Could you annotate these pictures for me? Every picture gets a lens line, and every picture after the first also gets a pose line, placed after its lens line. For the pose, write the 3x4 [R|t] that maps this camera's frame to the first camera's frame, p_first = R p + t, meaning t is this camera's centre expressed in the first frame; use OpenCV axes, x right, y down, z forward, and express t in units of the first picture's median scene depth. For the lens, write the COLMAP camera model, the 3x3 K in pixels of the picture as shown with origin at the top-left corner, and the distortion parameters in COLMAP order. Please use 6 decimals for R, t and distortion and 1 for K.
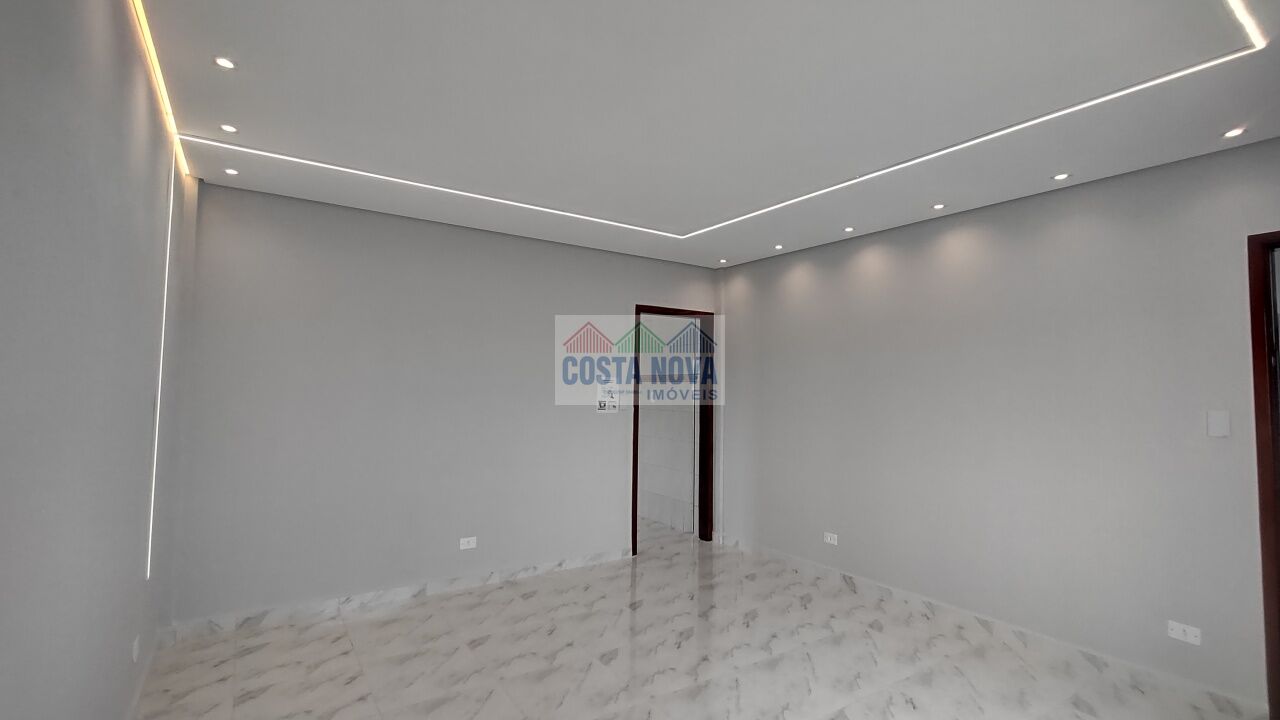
lens RADIAL K [[587.3, 0, 642.4], [0, 587.3, 359.8], [0, 0, 1]] dist [-0.006615, 0.002205]
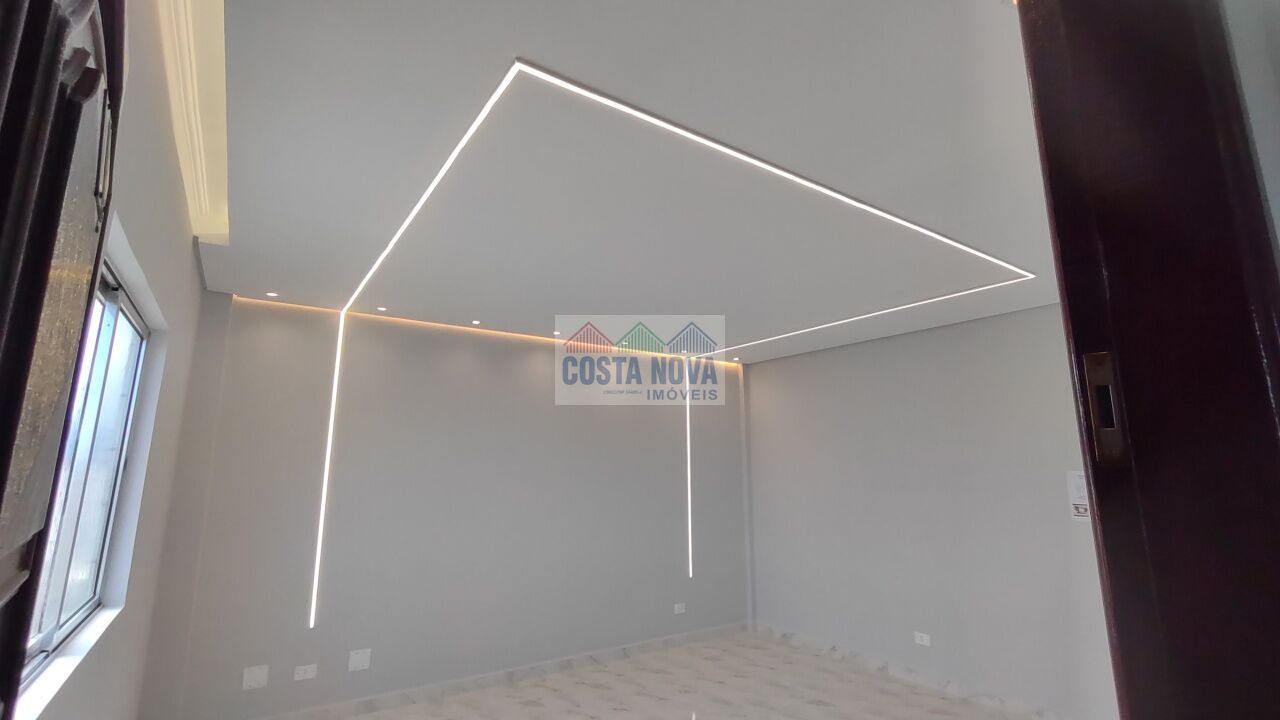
lens RADIAL K [[574.0, 0, 633.4], [0, 574.0, 358.7], [0, 0, 1]] dist [0.005643, 0.000316]
pose [[0.001904, -0.202064, -0.979370, 0.977832], [0.034983, 0.978786, -0.201875, 0.026579], [0.999386, -0.033877, 0.008933, 0.633695]]
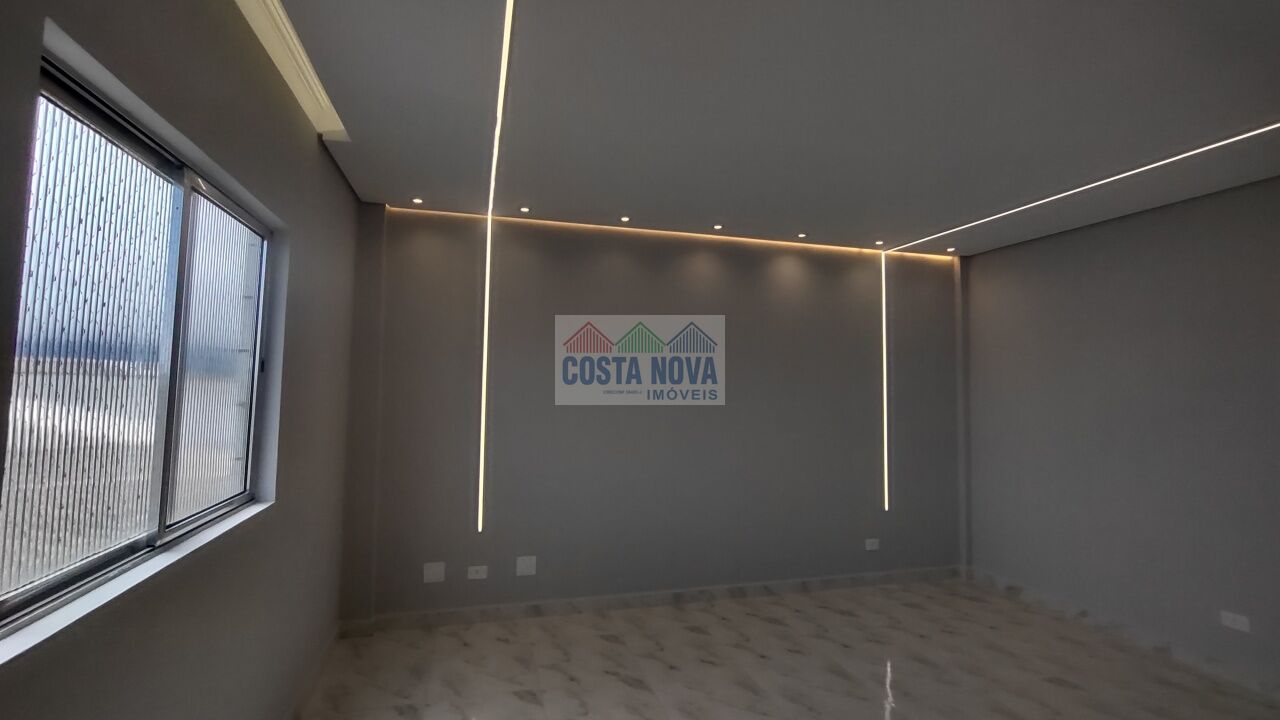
lens RADIAL K [[574.0, 0, 643.0], [0, 574.0, 354.1], [0, 0, 1]] dist [0.005643, 0.000316]
pose [[-0.308641, -0.075898, -0.948146, 0.796331], [0.015522, 0.996277, -0.084804, 0.040459], [0.951052, -0.040891, -0.306314, 0.669368]]
